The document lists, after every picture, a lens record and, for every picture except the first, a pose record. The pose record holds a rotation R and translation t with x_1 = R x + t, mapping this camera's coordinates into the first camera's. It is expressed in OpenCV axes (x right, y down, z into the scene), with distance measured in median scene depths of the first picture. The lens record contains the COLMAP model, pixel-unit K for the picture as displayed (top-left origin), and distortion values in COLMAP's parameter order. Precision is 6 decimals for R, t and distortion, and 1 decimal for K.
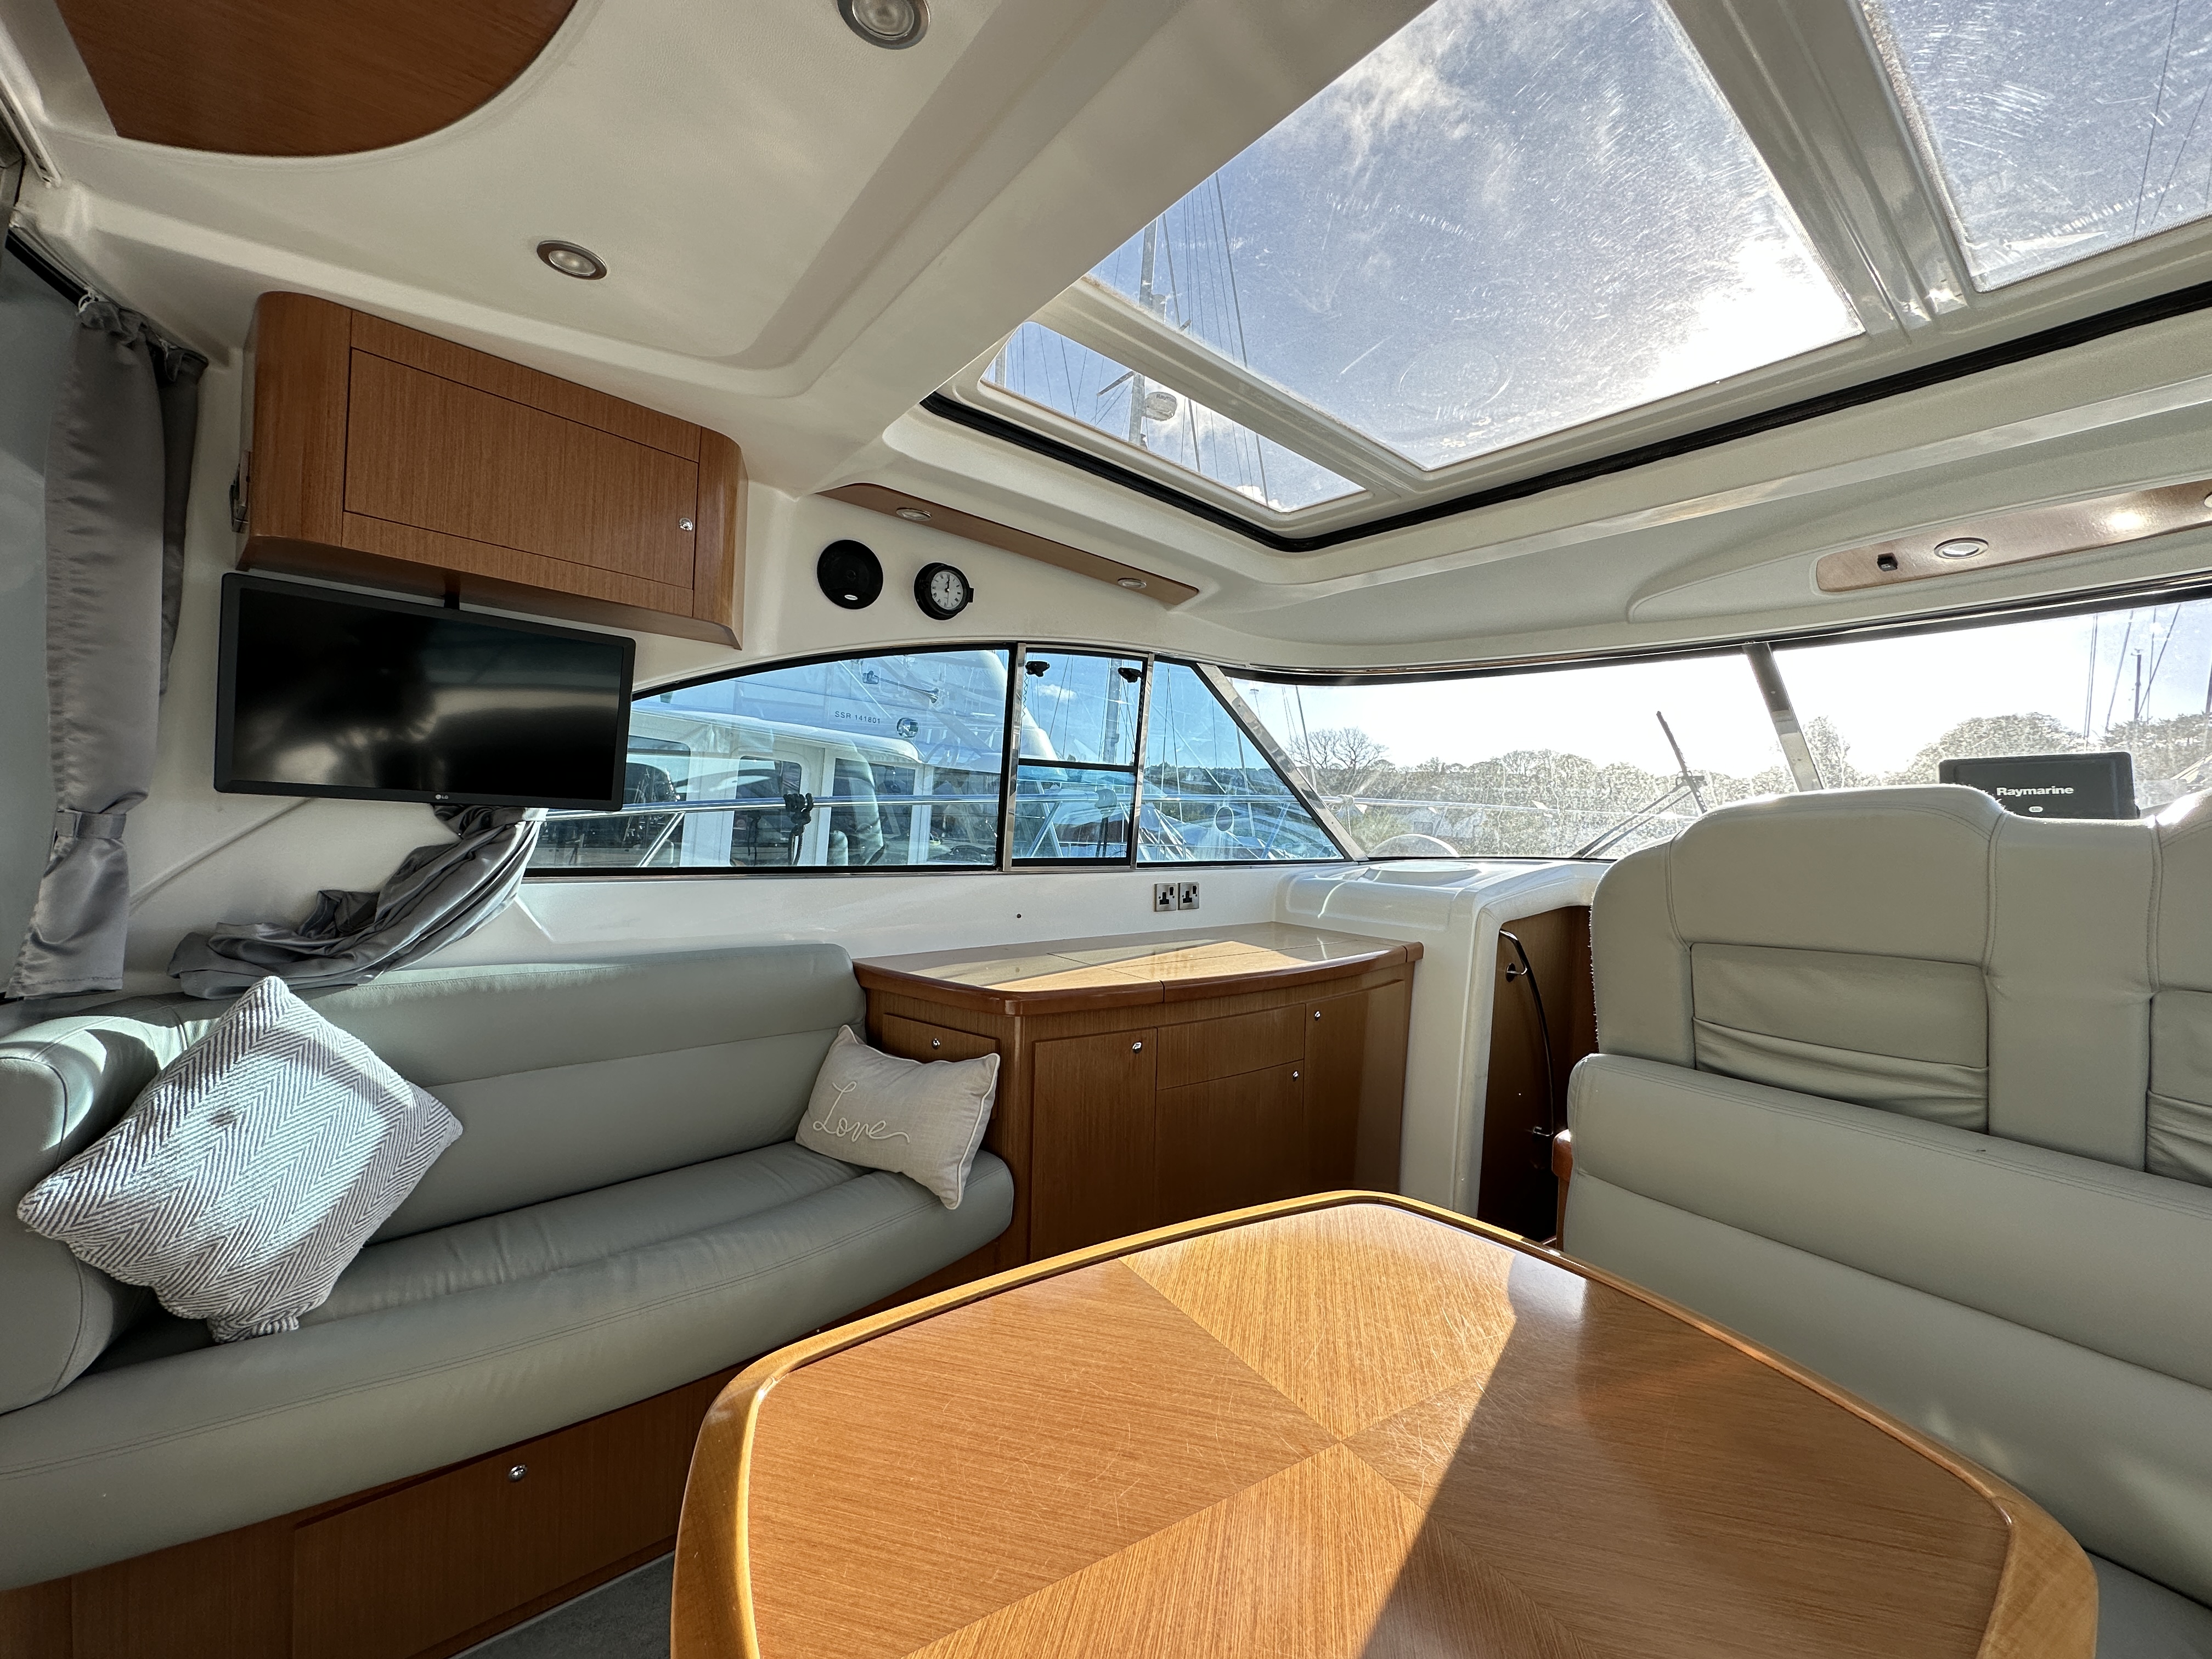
lens RADIAL K [[879.1, 0, 1108.2], [0, 879.1, 828.2], [0, 0, 1]] dist [-0.002130, 0.000059]
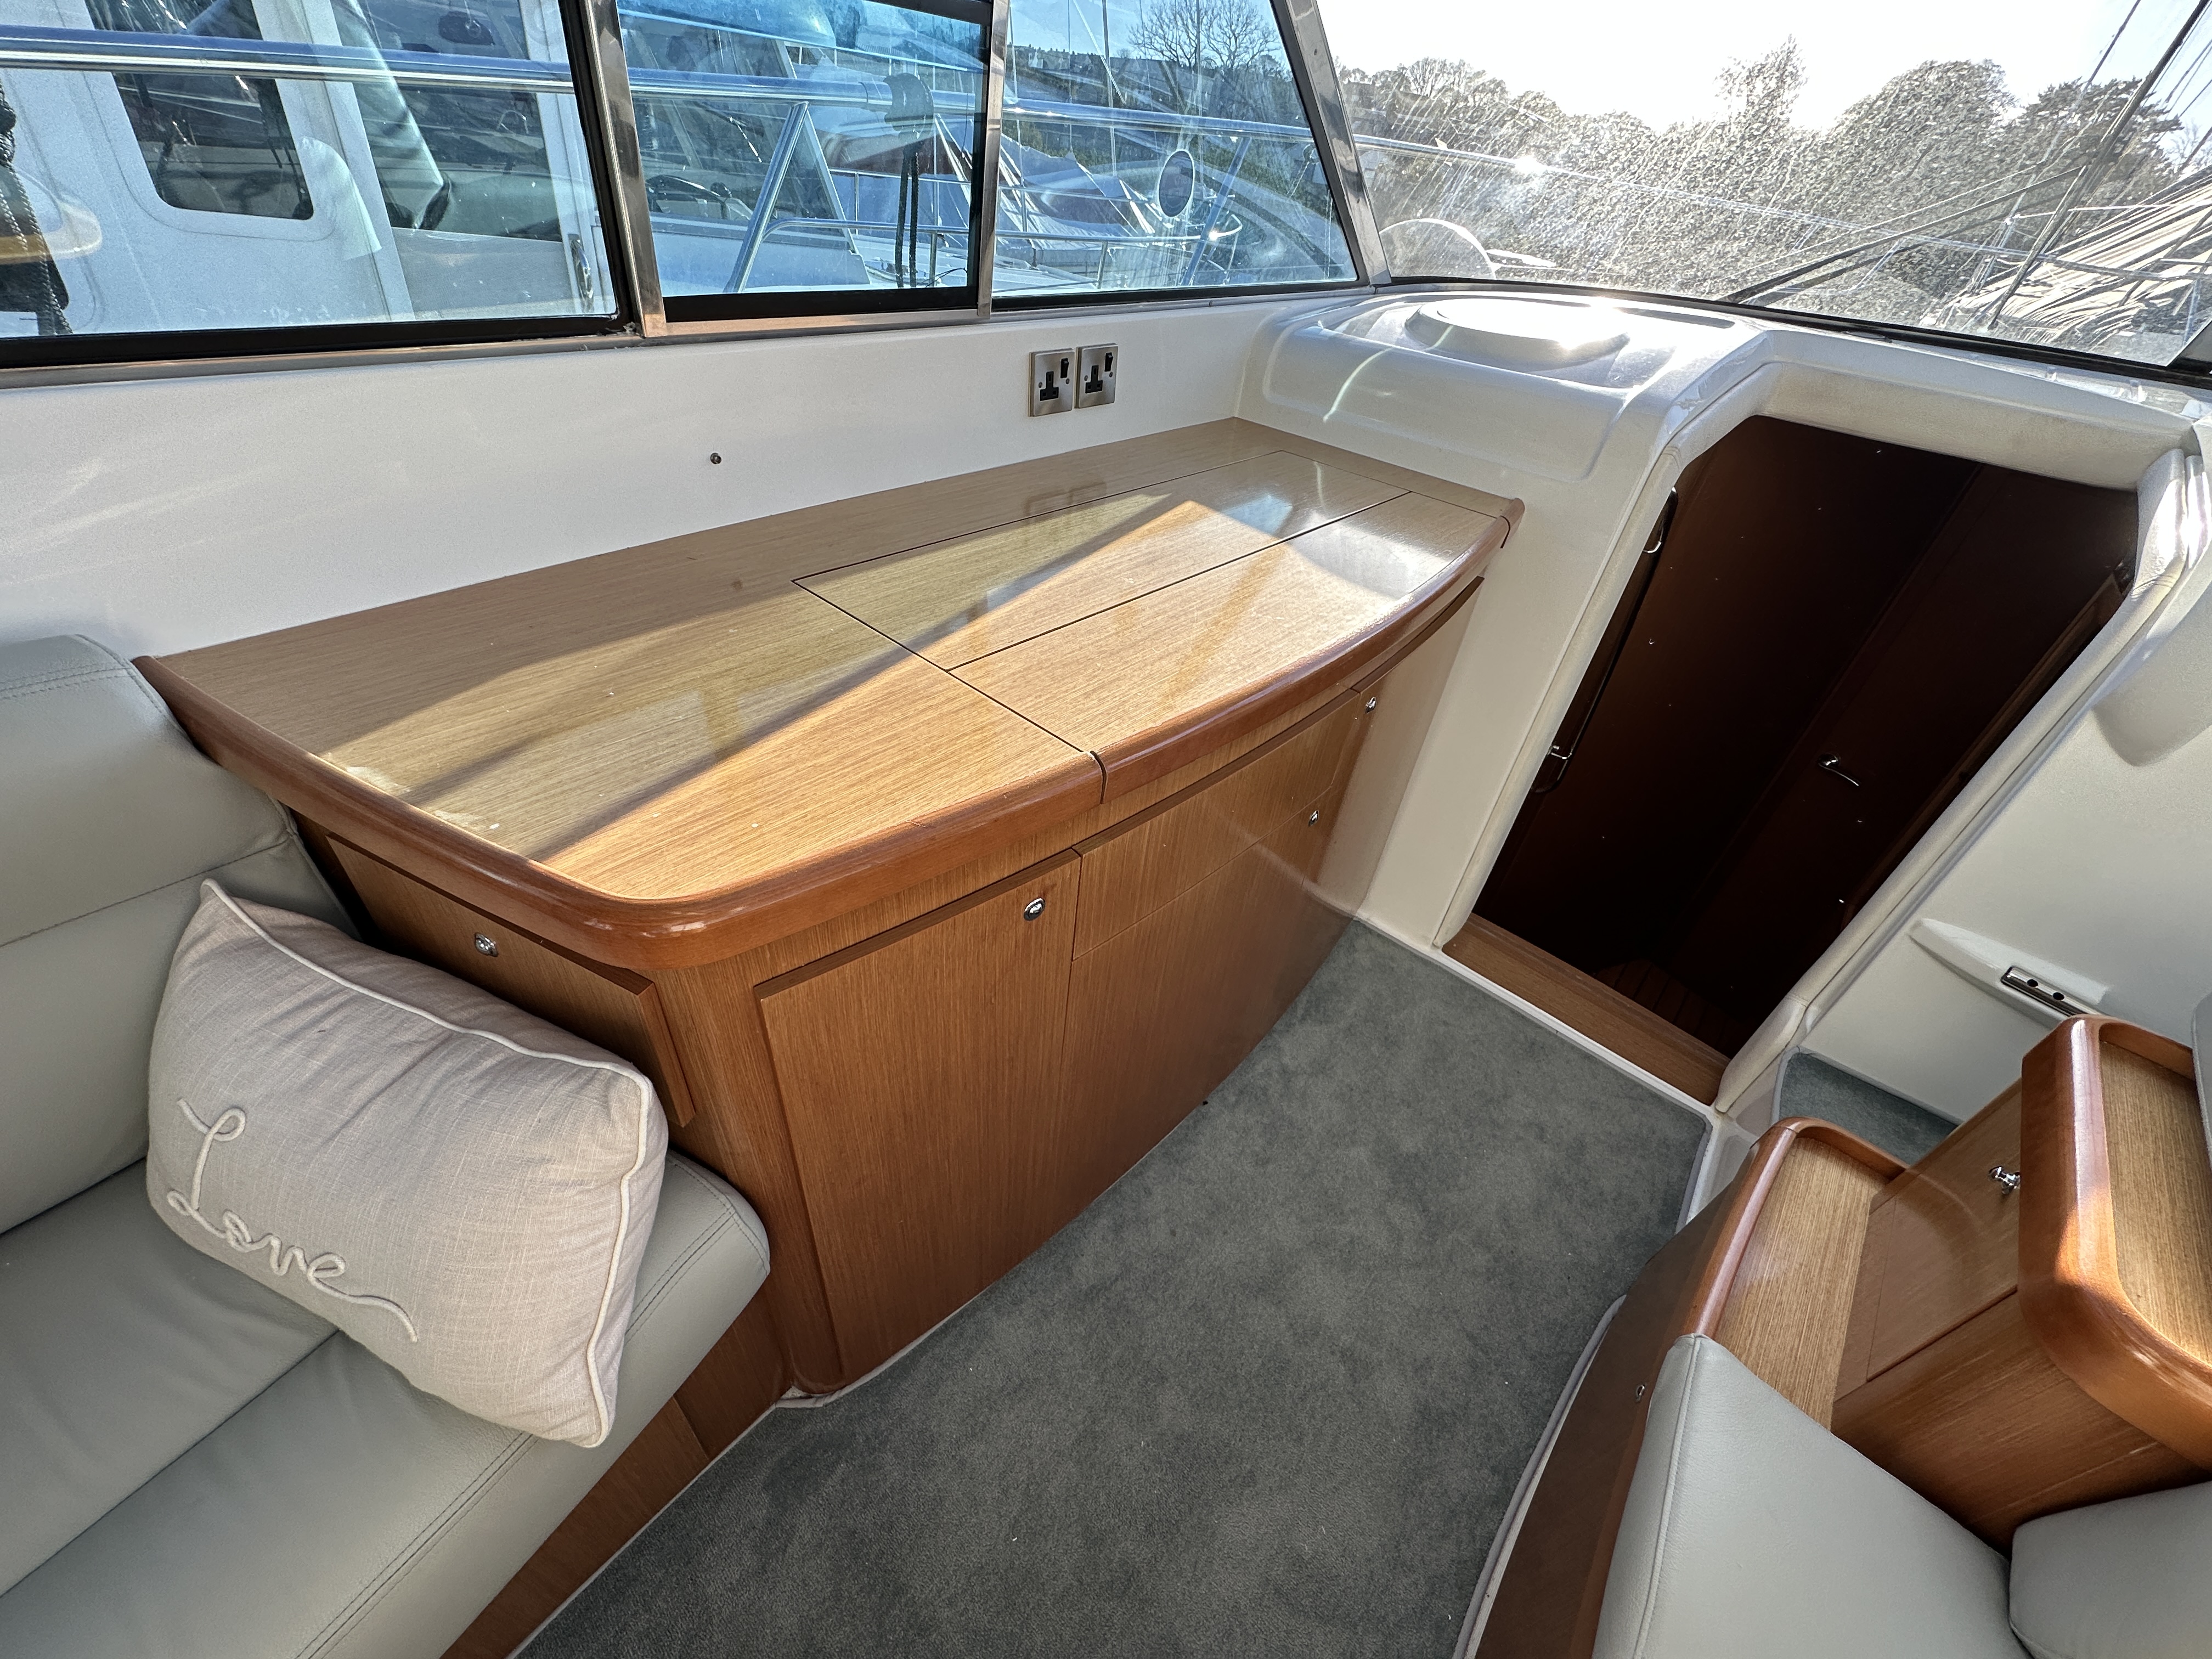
lens RADIAL K [[879.1, 0, 1108.2], [0, 879.1, 828.2], [0, 0, 1]] dist [-0.002130, 0.000059]
pose [[0.983286, -0.056051, 0.173225, -0.001278], [-0.061757, 0.792345, 0.606940, -0.021051], [-0.171274, -0.607493, 0.775640, 0.464384]]
